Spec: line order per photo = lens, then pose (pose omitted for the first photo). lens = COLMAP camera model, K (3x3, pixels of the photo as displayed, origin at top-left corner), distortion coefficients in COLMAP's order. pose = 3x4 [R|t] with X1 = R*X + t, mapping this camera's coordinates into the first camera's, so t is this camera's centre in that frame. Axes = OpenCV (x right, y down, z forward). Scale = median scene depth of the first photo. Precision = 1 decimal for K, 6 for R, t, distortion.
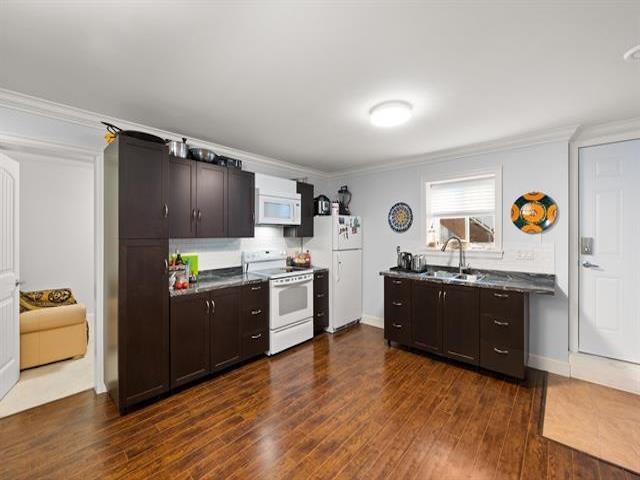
lens RADIAL K [[271.8, 0, 319.6], [0, 271.8, 234.9], [0, 0, 1]] dist [0.001145, 0.000127]
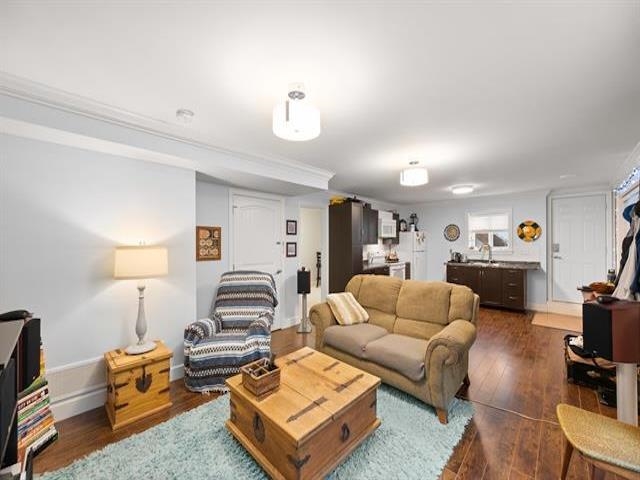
lens RADIAL K [[252.6, 0, 320.2], [0, 252.6, 244.0], [0, 0, 1]] dist [-0.000605, -0.000097]
pose [[0.999212, -0.003549, -0.039542, -0.571988], [0.003625, 0.999992, 0.001852, 0.002322], [0.039535, -0.001994, 0.999216, -0.777804]]
